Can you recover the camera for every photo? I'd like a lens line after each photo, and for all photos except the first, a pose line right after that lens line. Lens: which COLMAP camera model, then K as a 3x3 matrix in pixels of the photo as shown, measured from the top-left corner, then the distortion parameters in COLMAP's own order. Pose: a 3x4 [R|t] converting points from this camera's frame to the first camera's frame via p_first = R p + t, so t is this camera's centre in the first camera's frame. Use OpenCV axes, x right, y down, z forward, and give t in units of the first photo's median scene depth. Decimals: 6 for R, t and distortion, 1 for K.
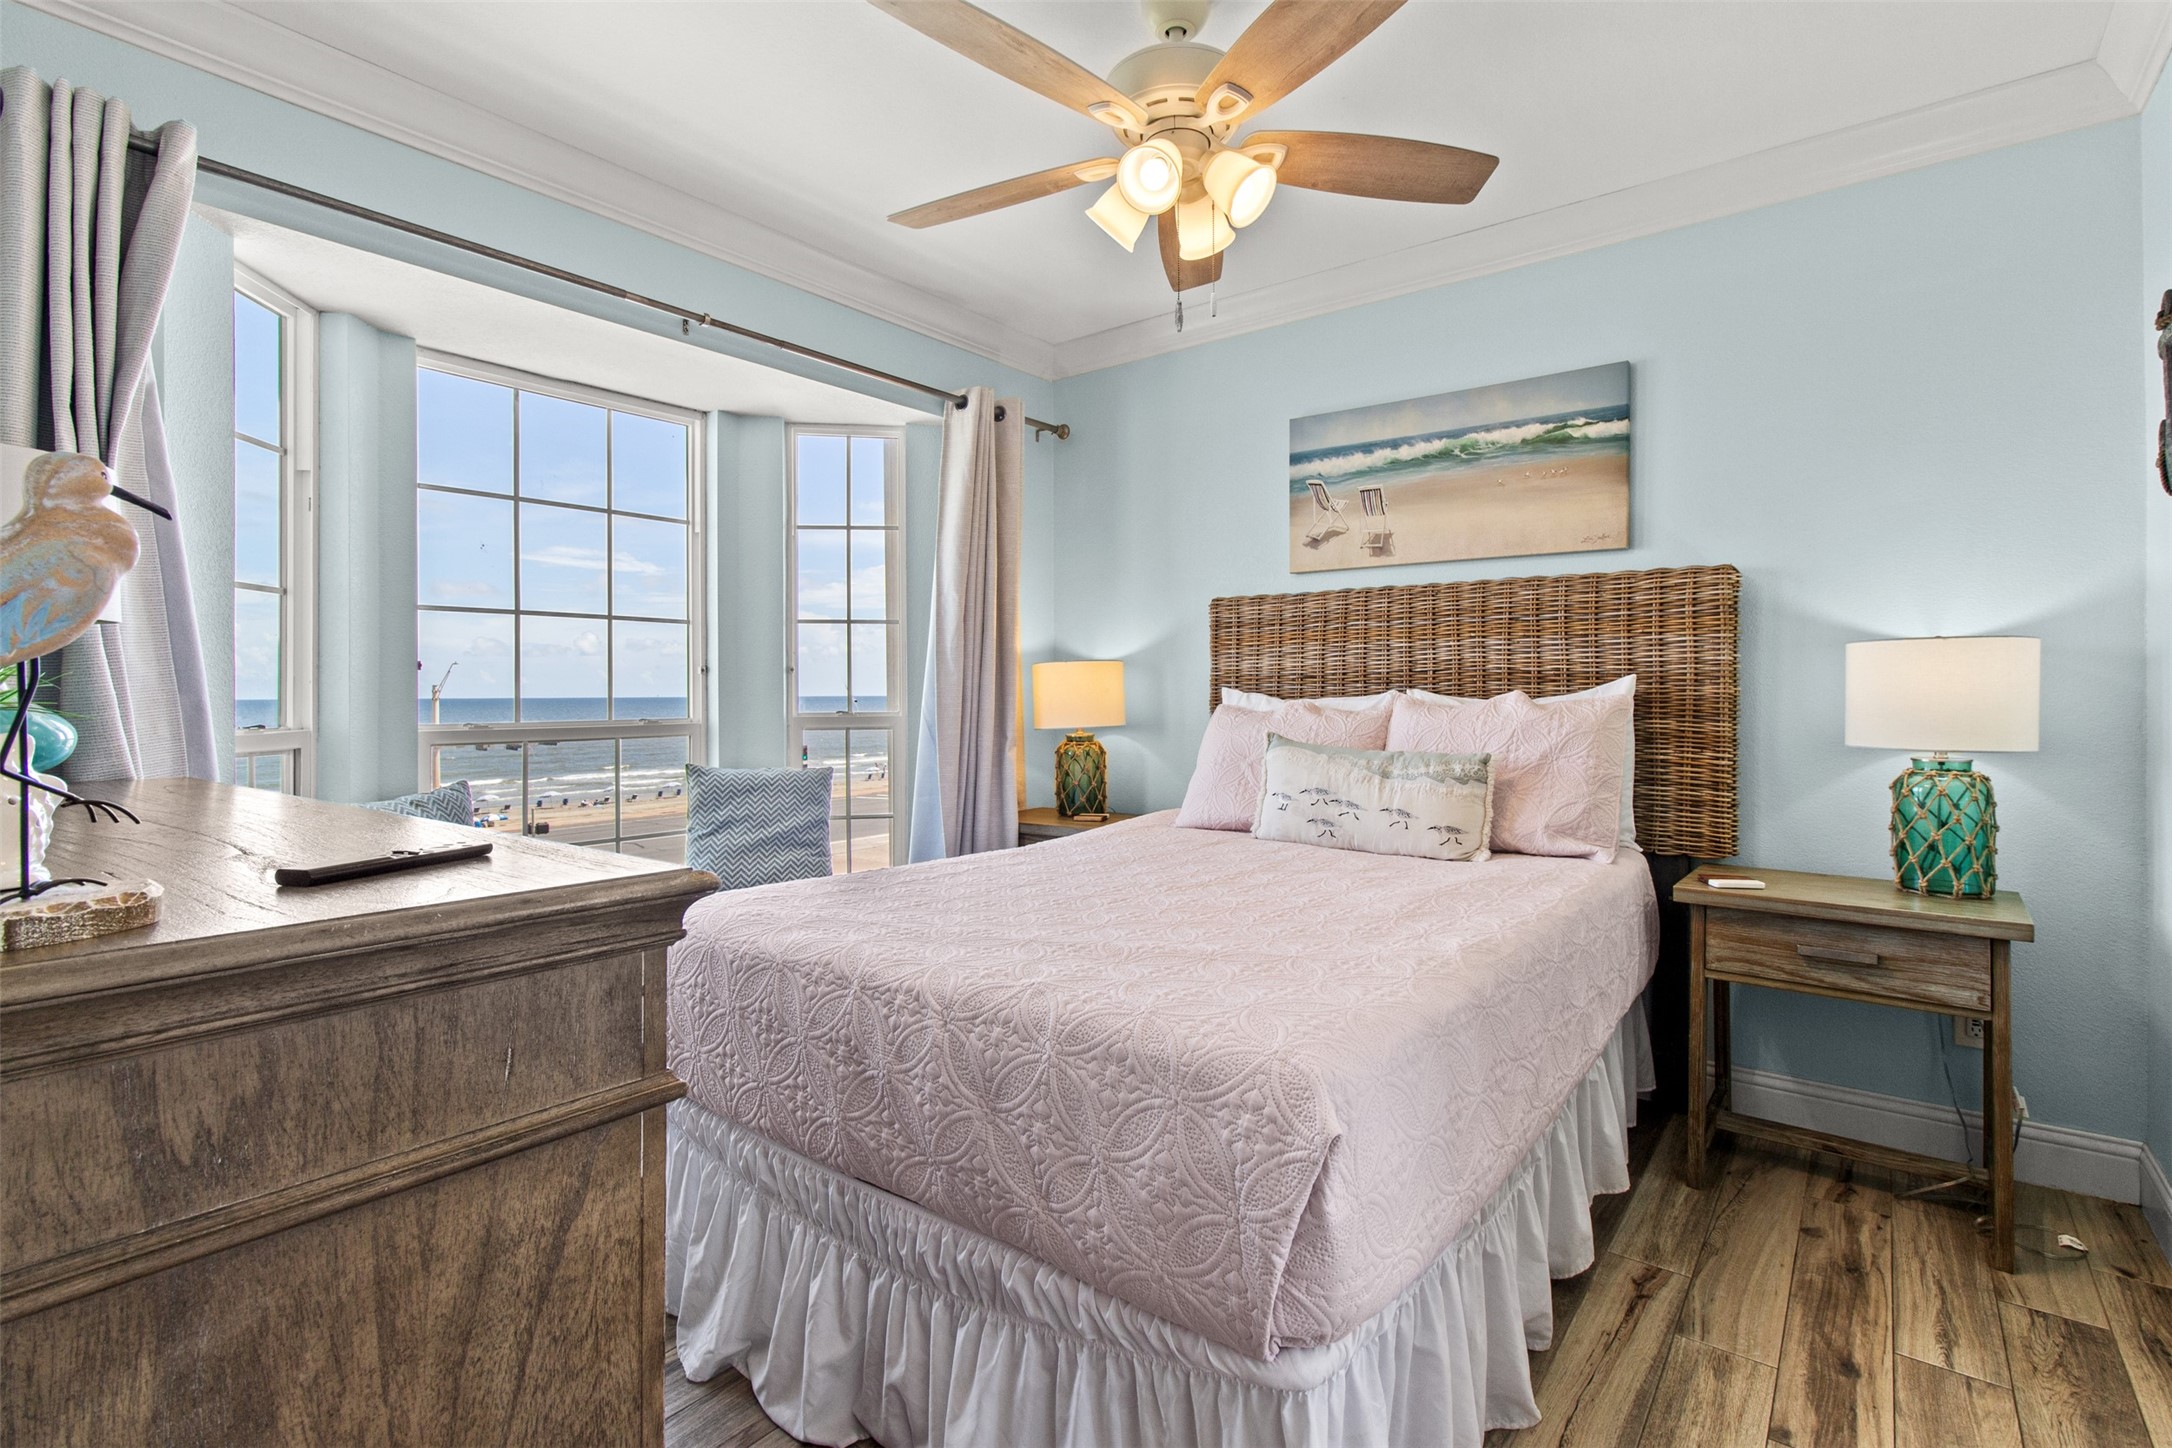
lens RADIAL K [[1007.9, 0, 1123.1], [0, 1007.9, 708.1], [0, 0, 1]] dist [0.005116, 0.000023]
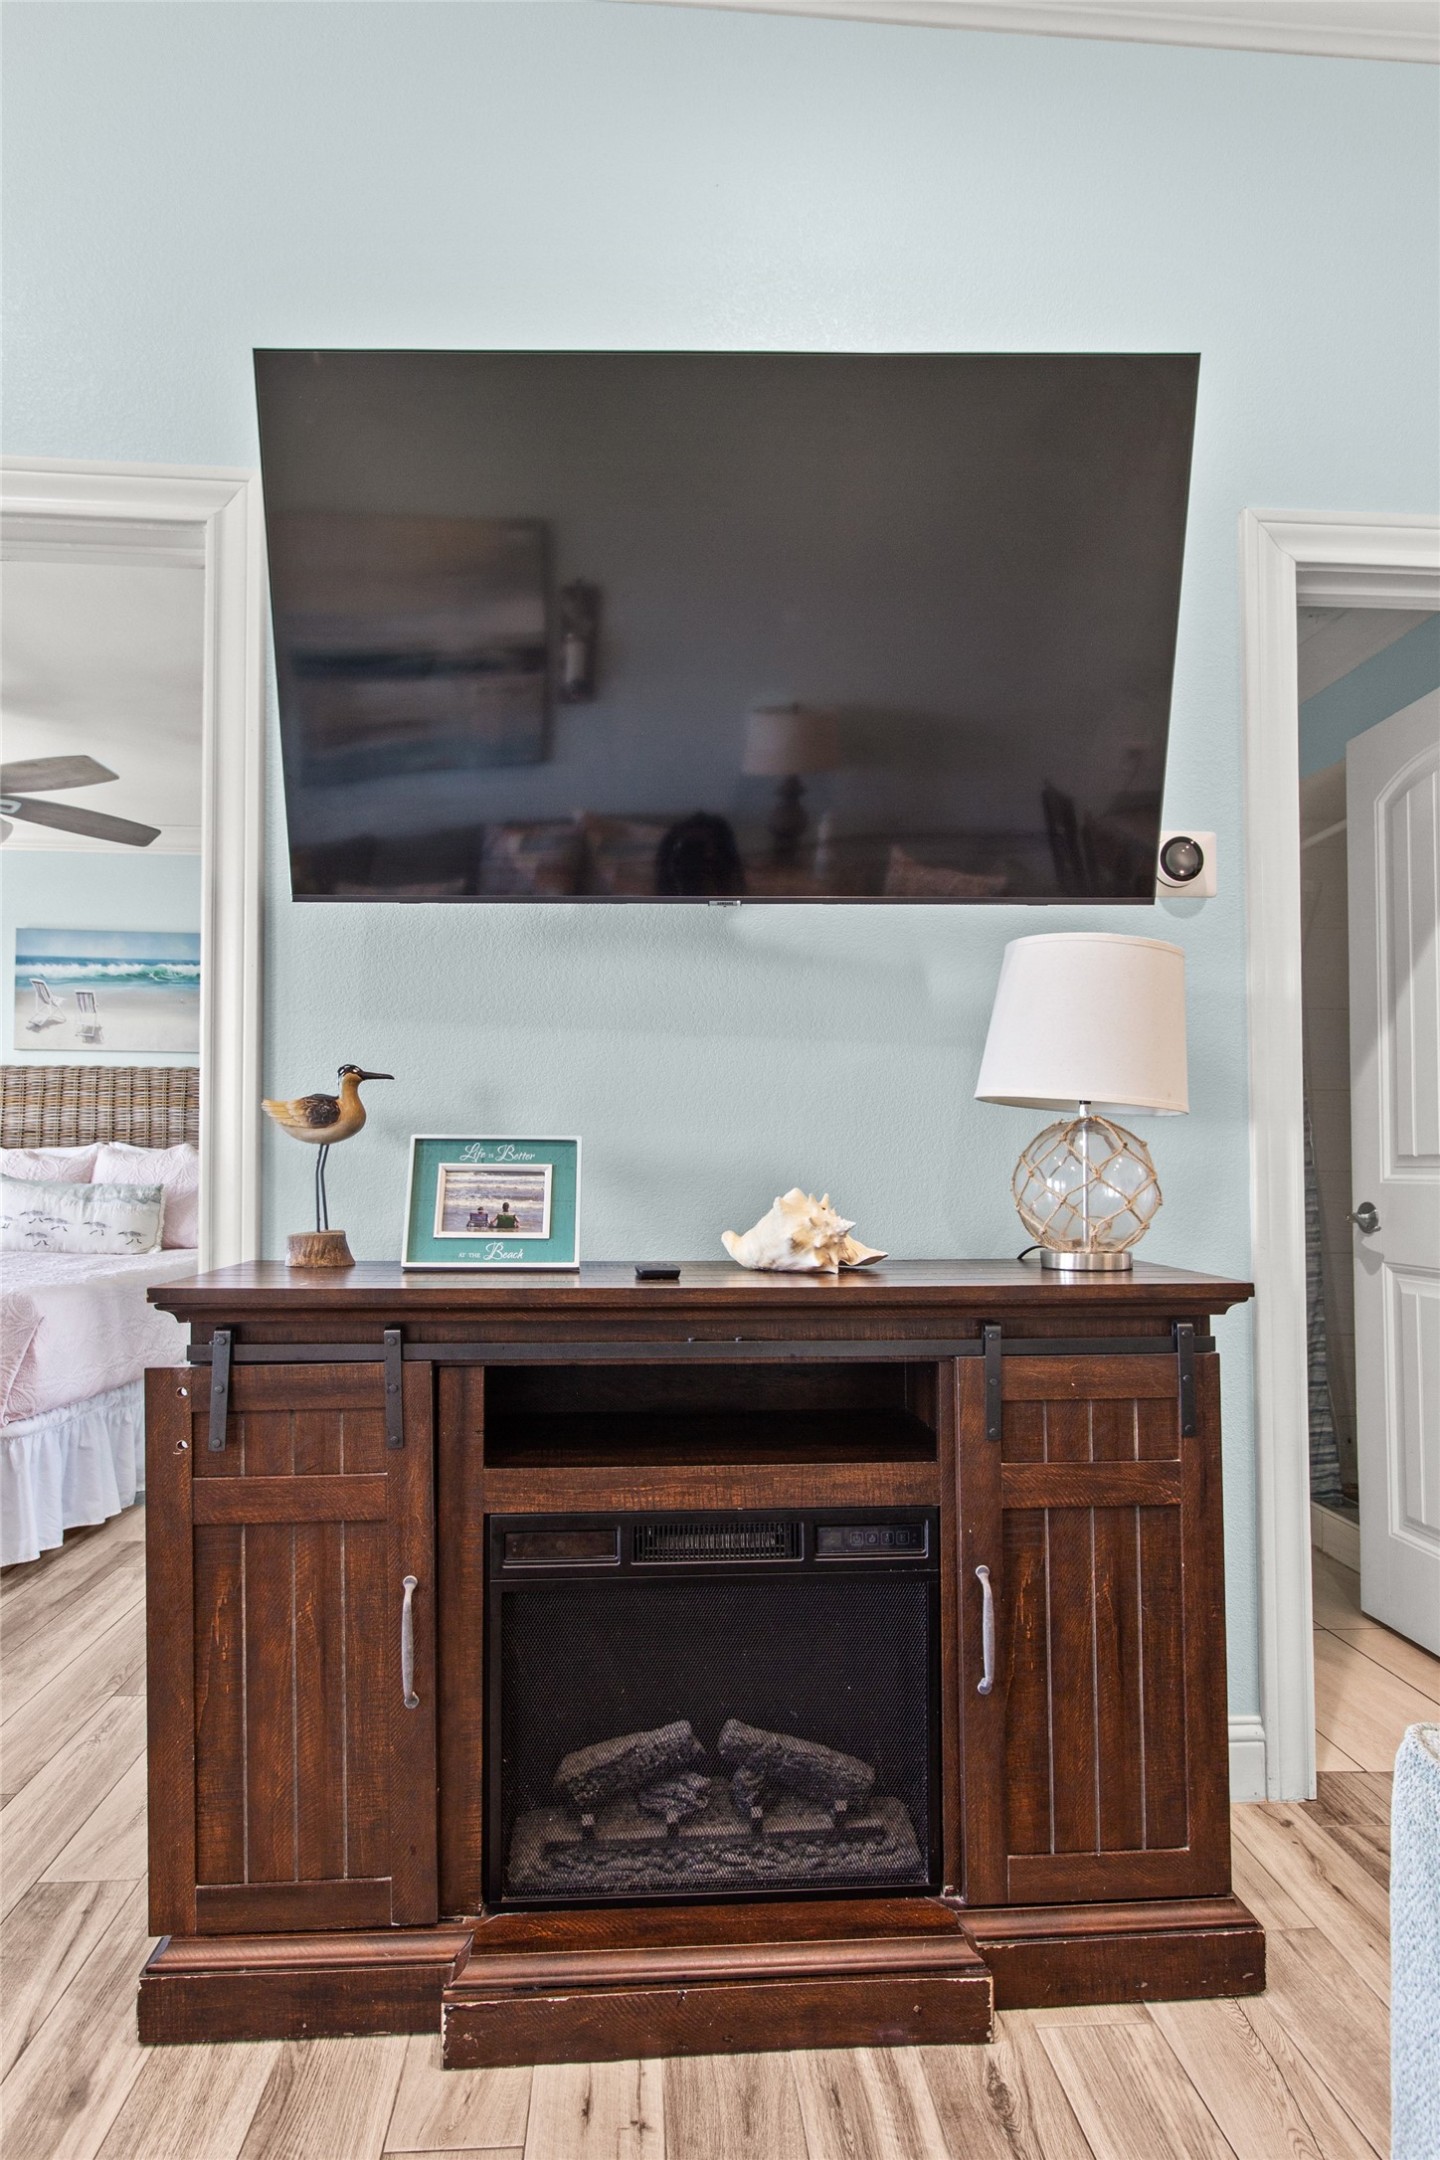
lens RADIAL K [[1175.4, 0, 715.1], [0, 1175.4, 1128.7], [0, 0, 1]] dist [0.002254, 0.000484]
pose [[0.757242, 0.025446, 0.652638, -0.141564], [0.003525, 0.999067, -0.043042, 0.034864], [-0.653124, 0.034894, 0.756446, -0.756261]]
